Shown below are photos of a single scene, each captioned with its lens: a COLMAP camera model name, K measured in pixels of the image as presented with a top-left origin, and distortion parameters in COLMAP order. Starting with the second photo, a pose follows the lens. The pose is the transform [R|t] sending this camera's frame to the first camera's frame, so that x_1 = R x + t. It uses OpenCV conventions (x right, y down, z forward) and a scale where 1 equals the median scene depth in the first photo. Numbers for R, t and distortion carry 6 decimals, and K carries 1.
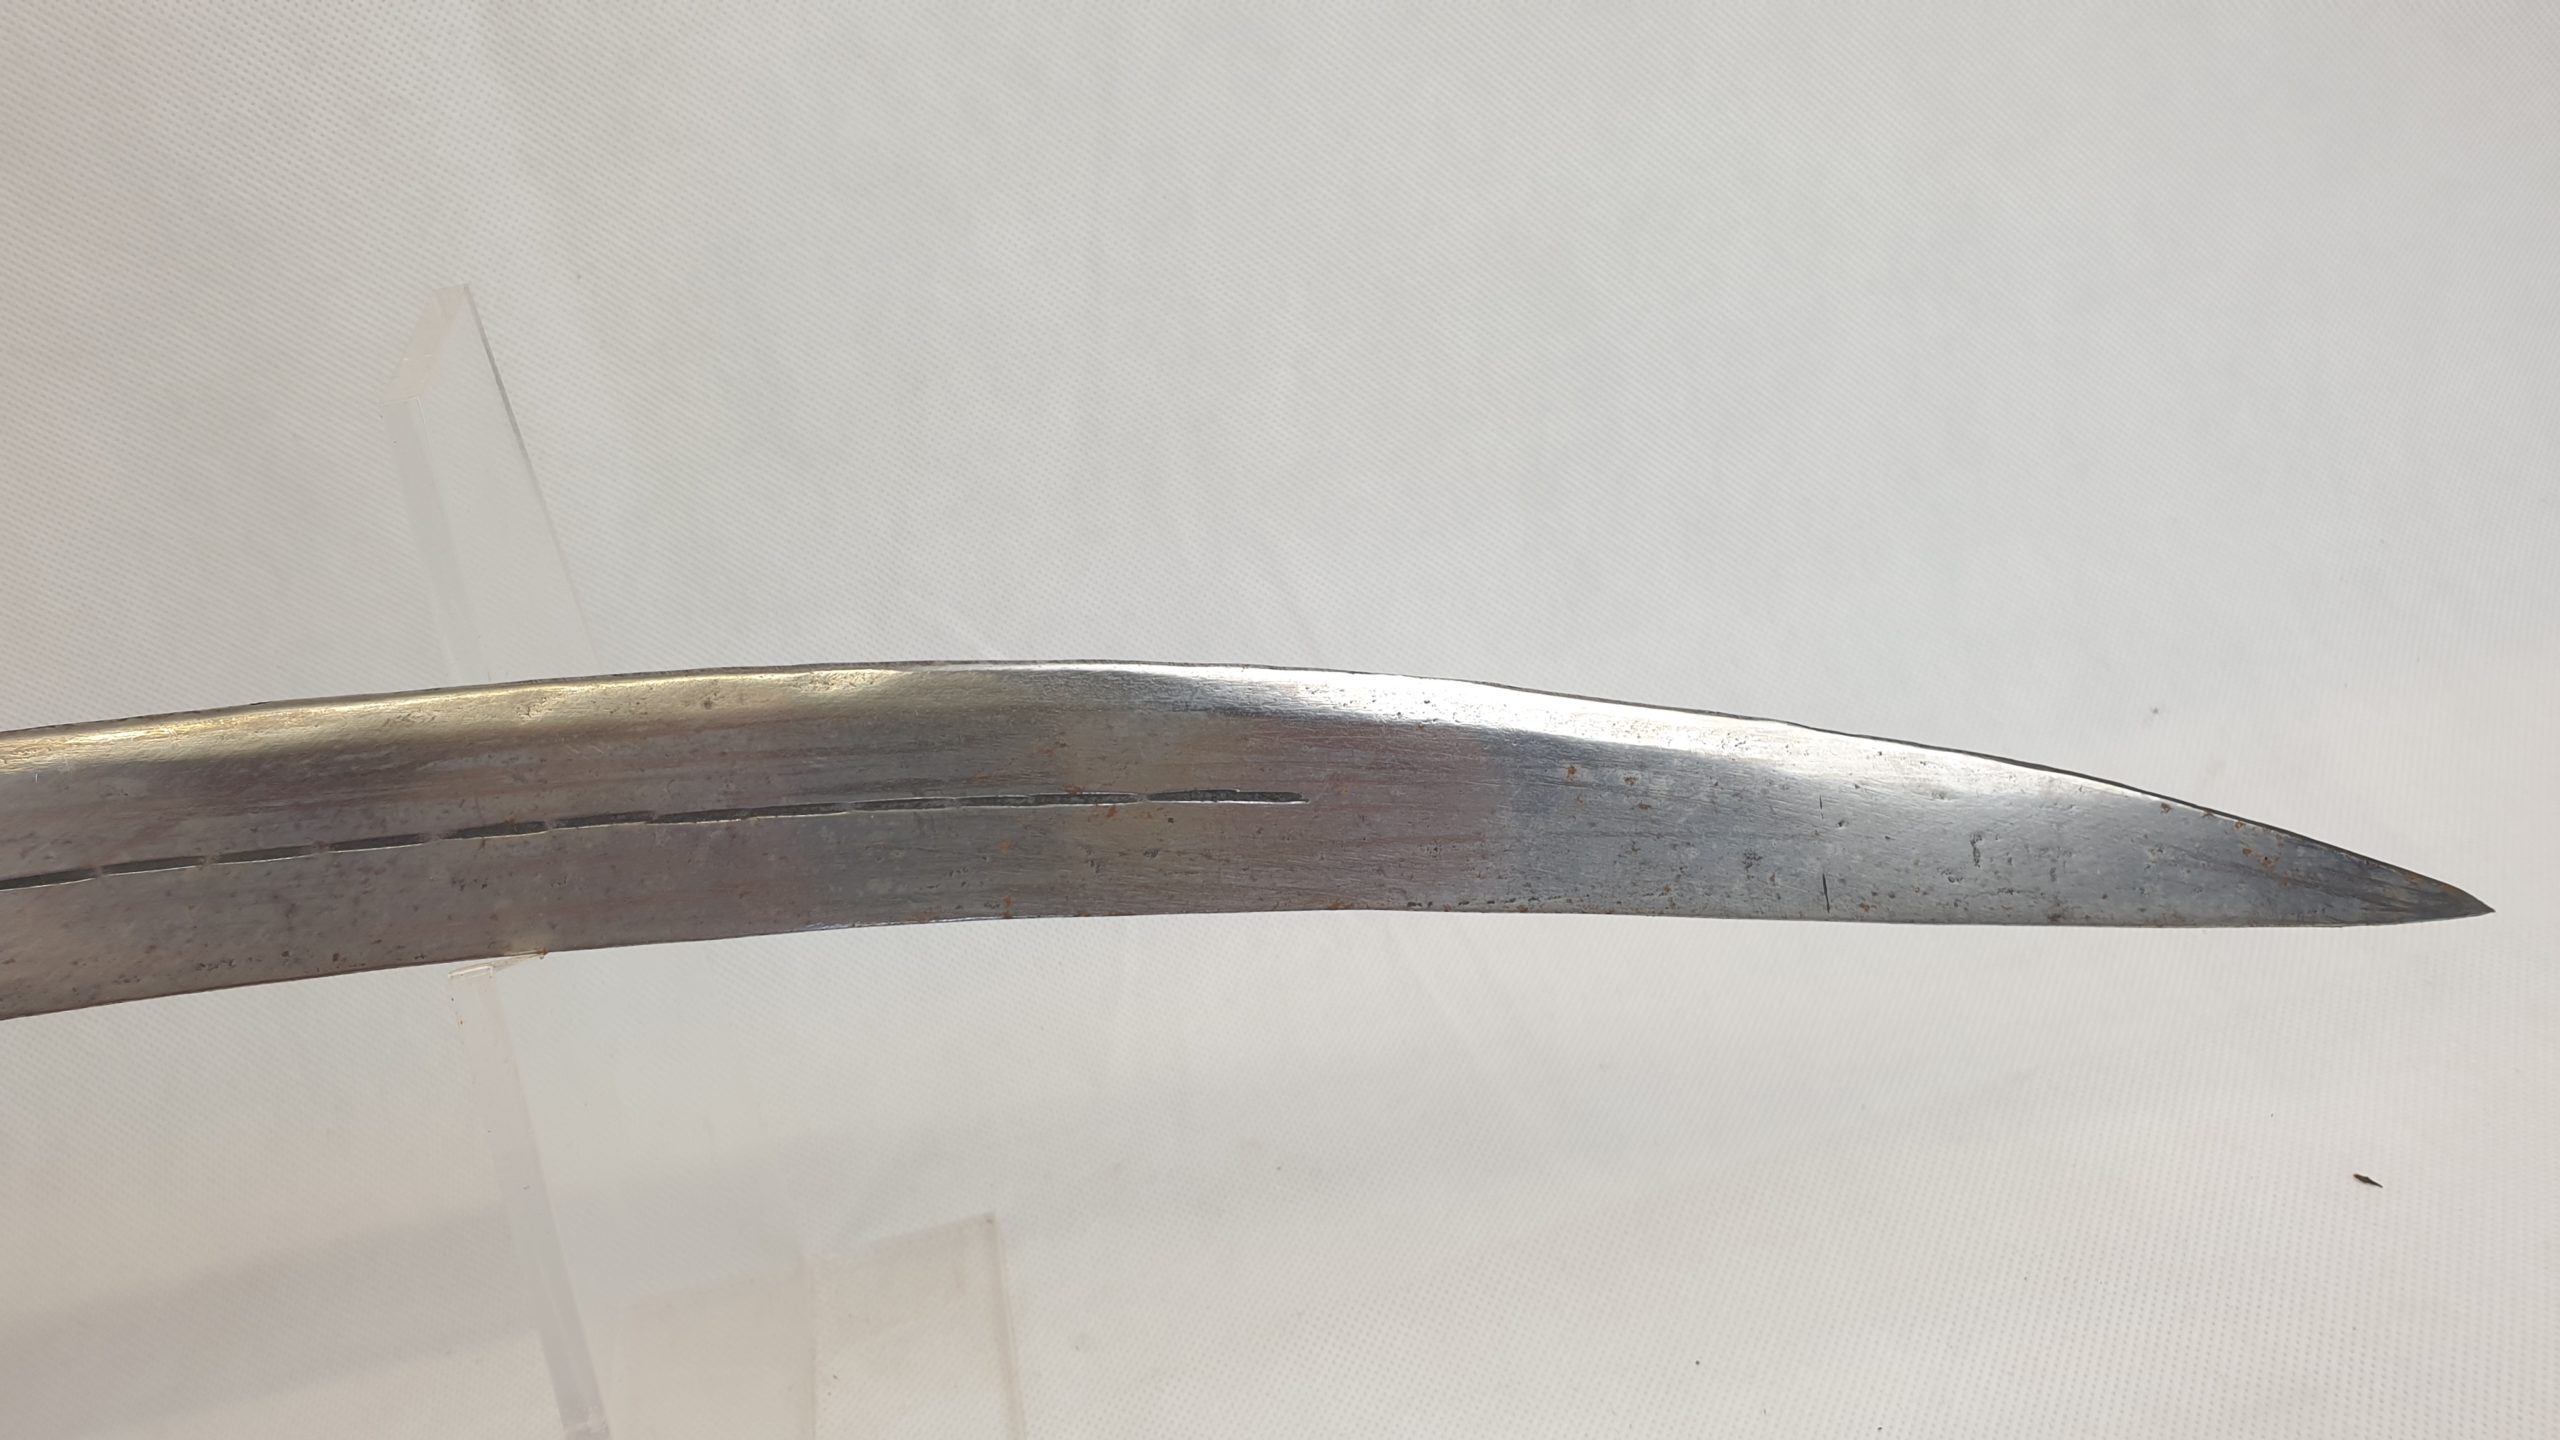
lens RADIAL K [[1984.9, 0, 1283.2], [0, 1984.9, 668.7], [0, 0, 1]] dist [0.025123, -0.052286]
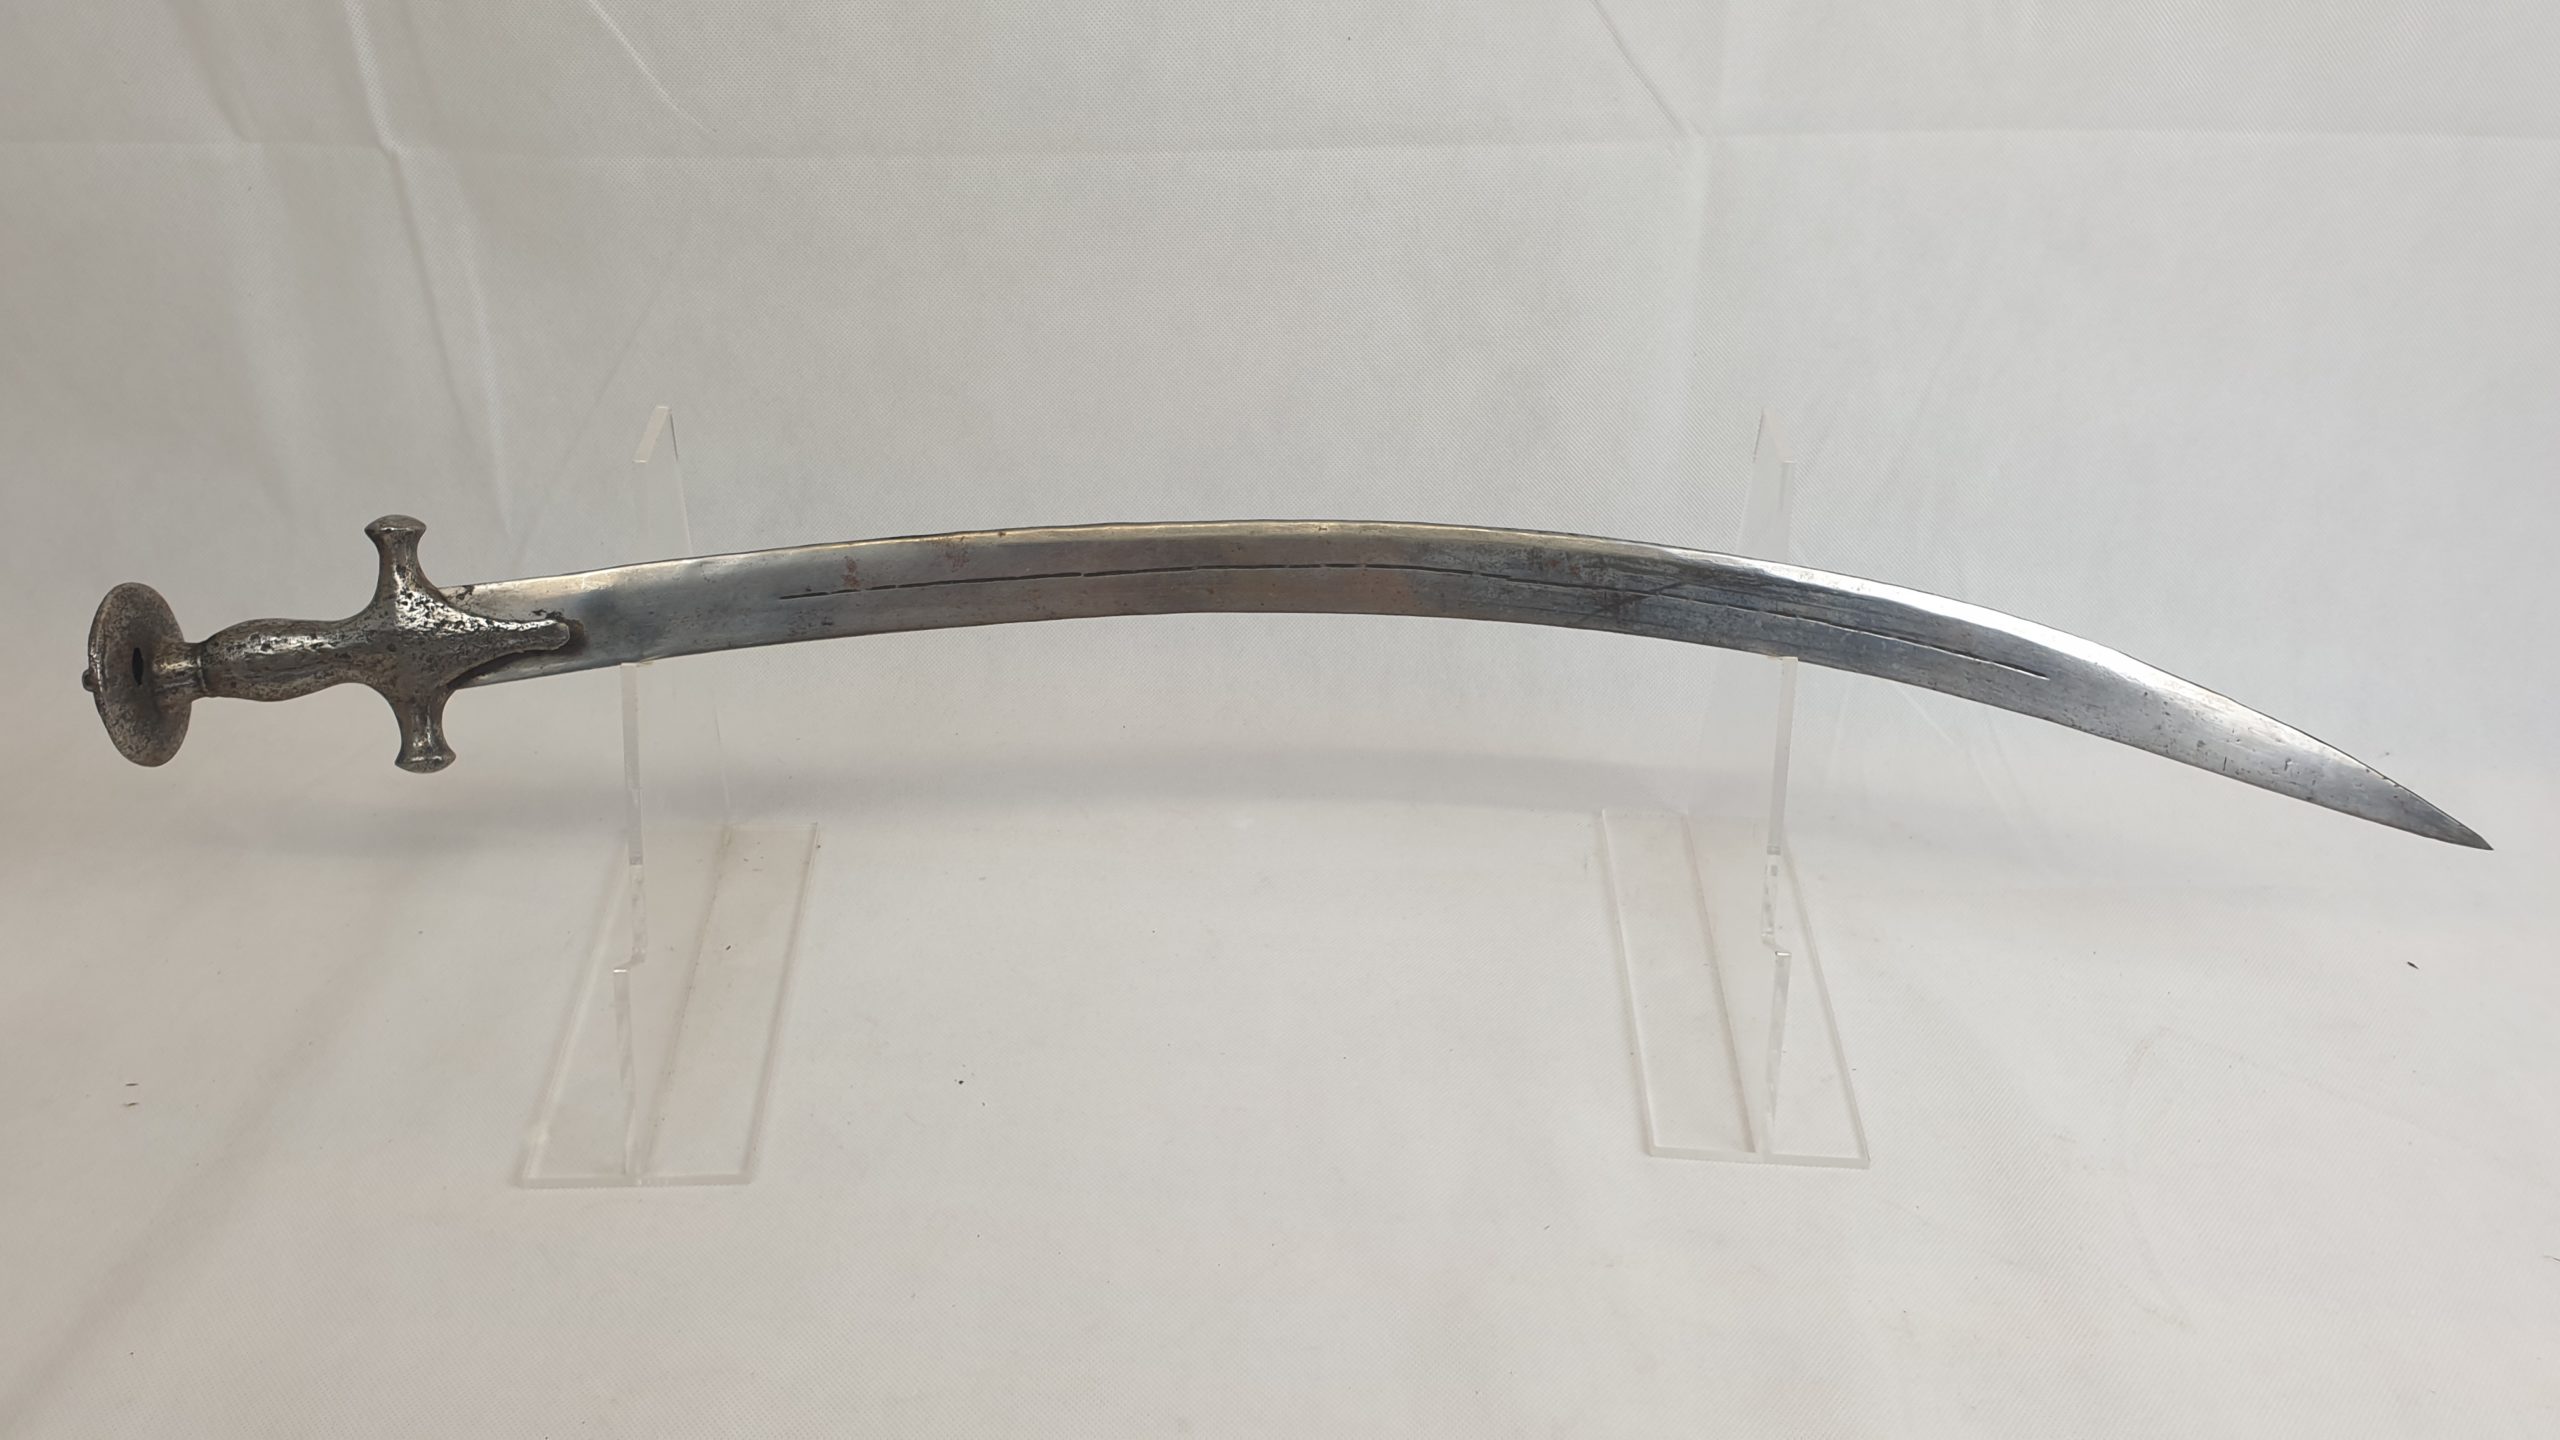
lens RADIAL K [[1984.9, 0, 1240.9], [0, 1984.9, 693.1], [0, 0, 1]] dist [0.025123, -0.052286]
pose [[0.955003, 0.266709, -0.129753, -0.721579], [-0.253984, 0.961313, 0.106628, 0.080012], [0.153172, -0.068875, 0.985796, -1.975883]]
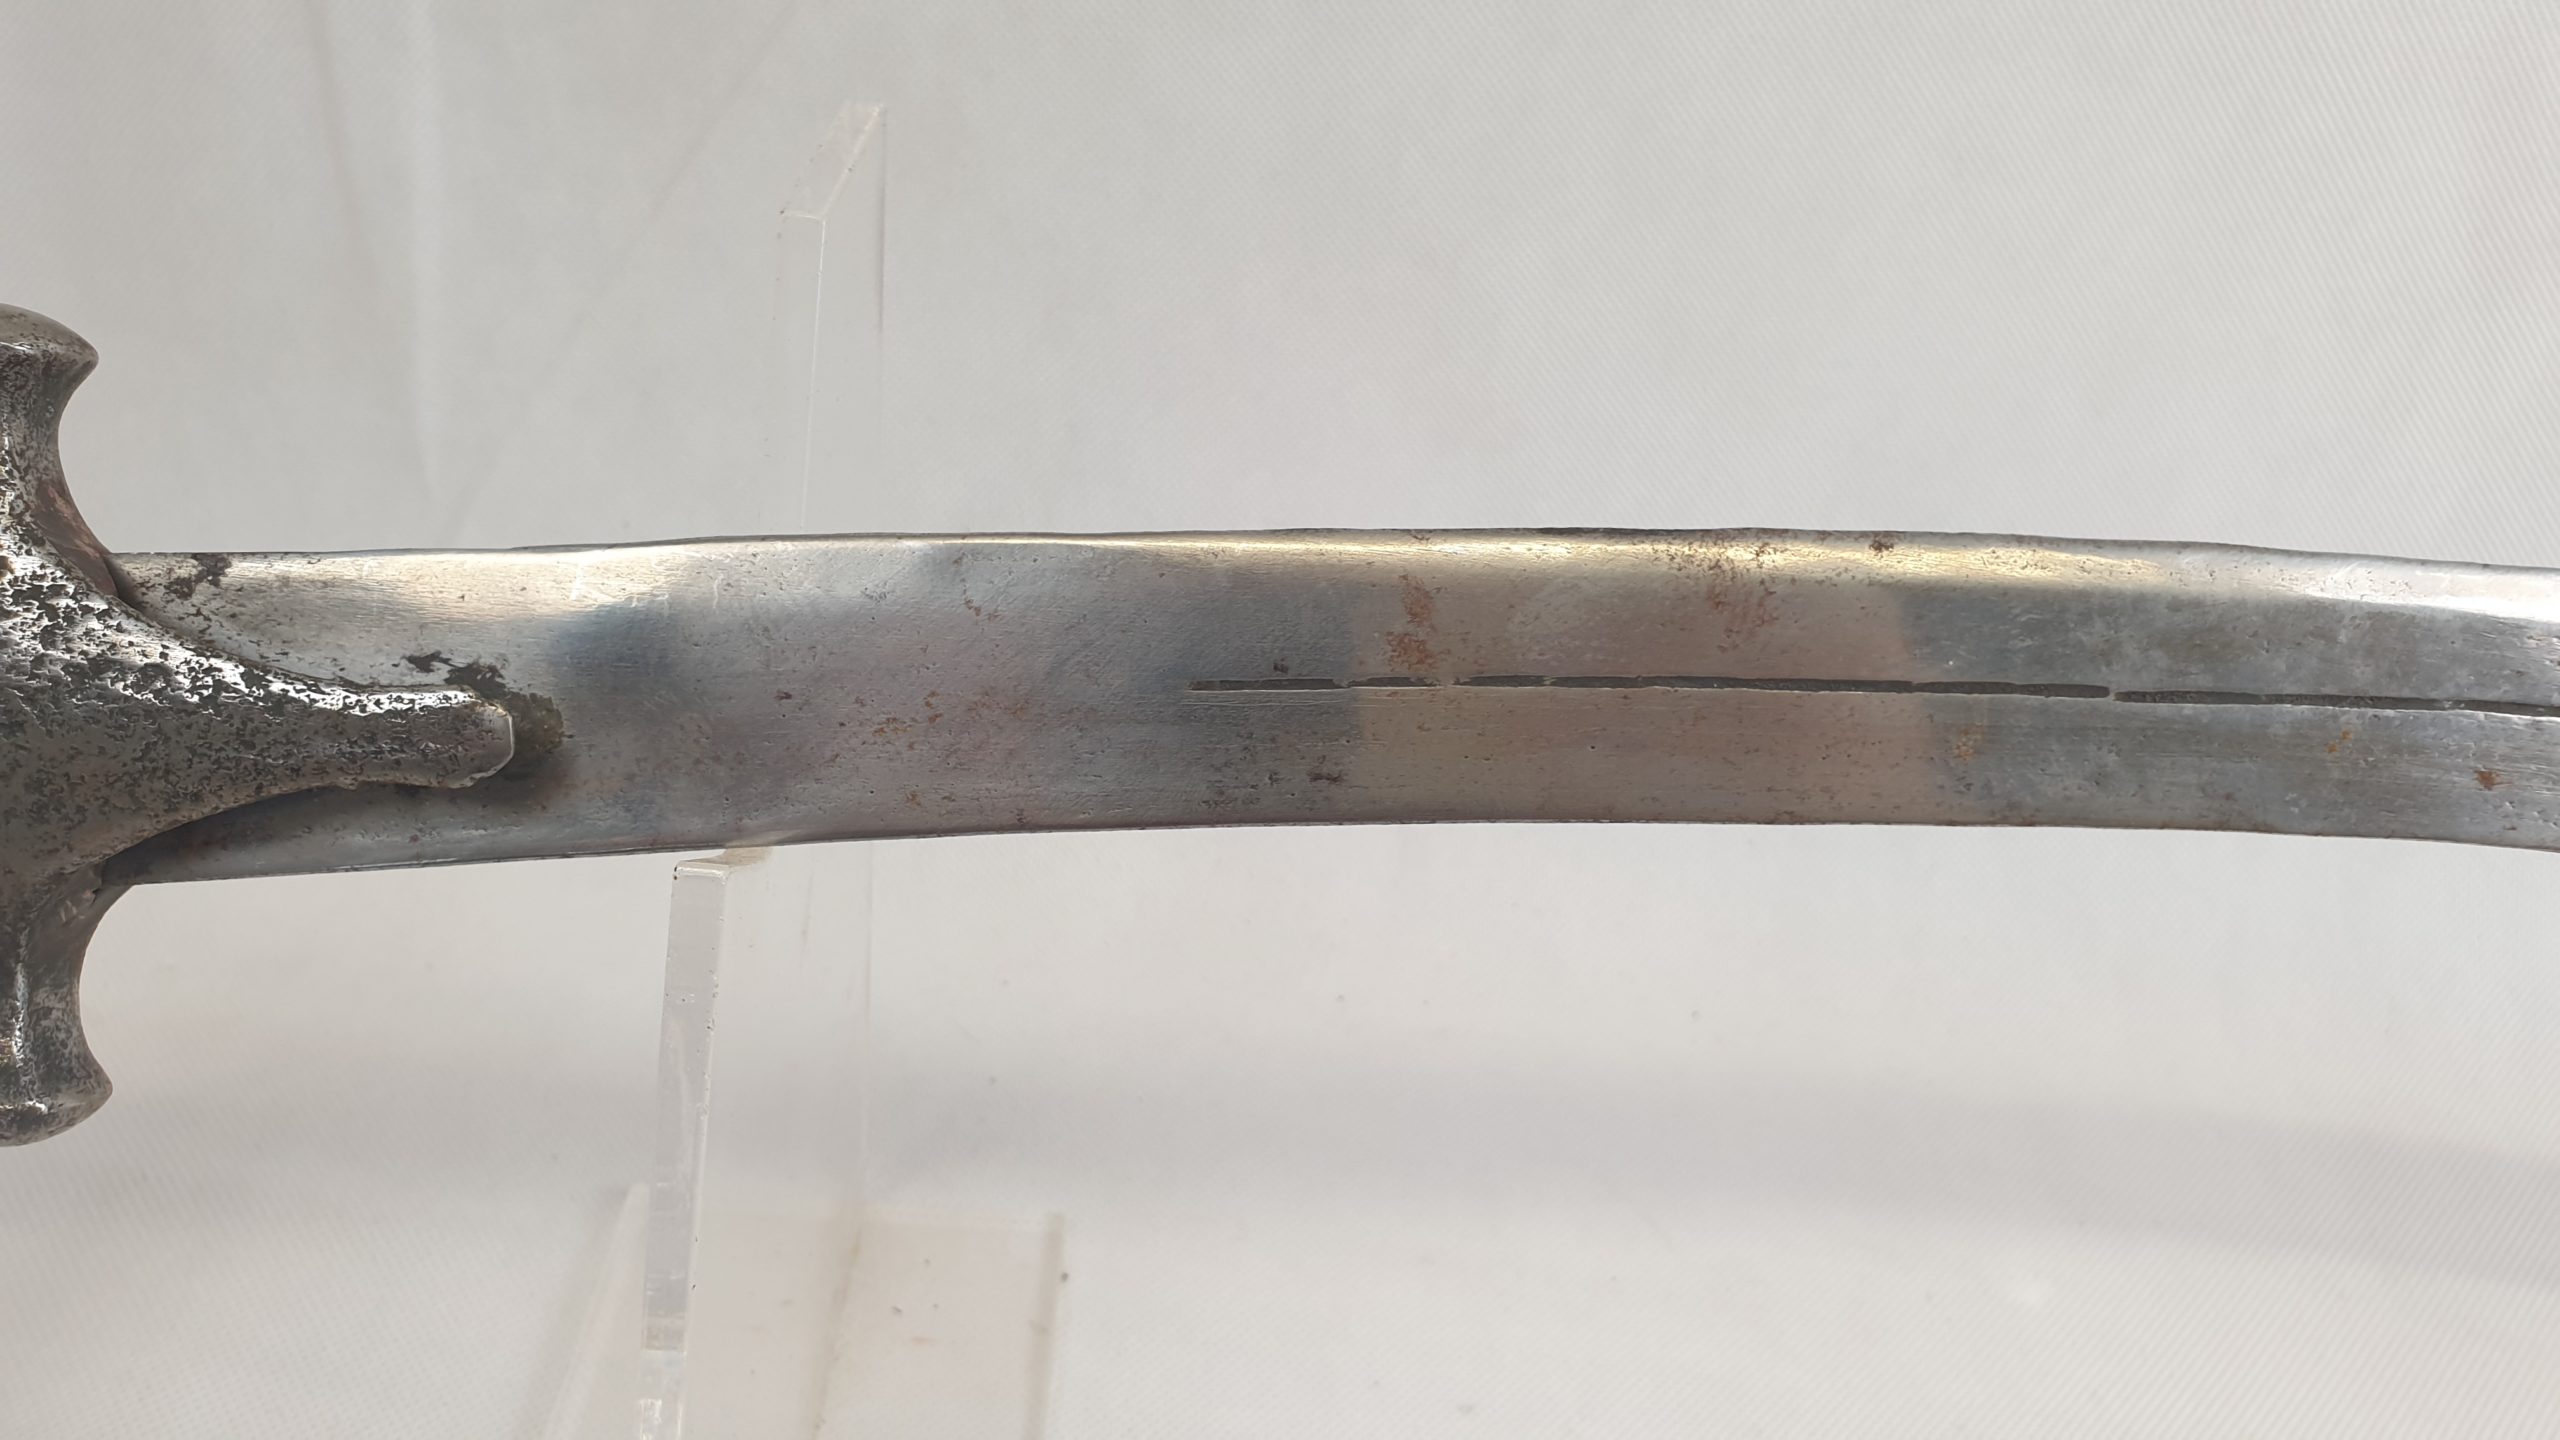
lens RADIAL K [[1984.9, 0, 1268.7], [0, 1984.9, 633.9], [0, 0, 1]] dist [0.025123, -0.052286]
pose [[0.930198, 0.341148, -0.135463, -1.594805], [-0.341582, 0.939623, 0.020755, 0.363033], [0.134365, 0.026966, 0.990565, -0.186332]]
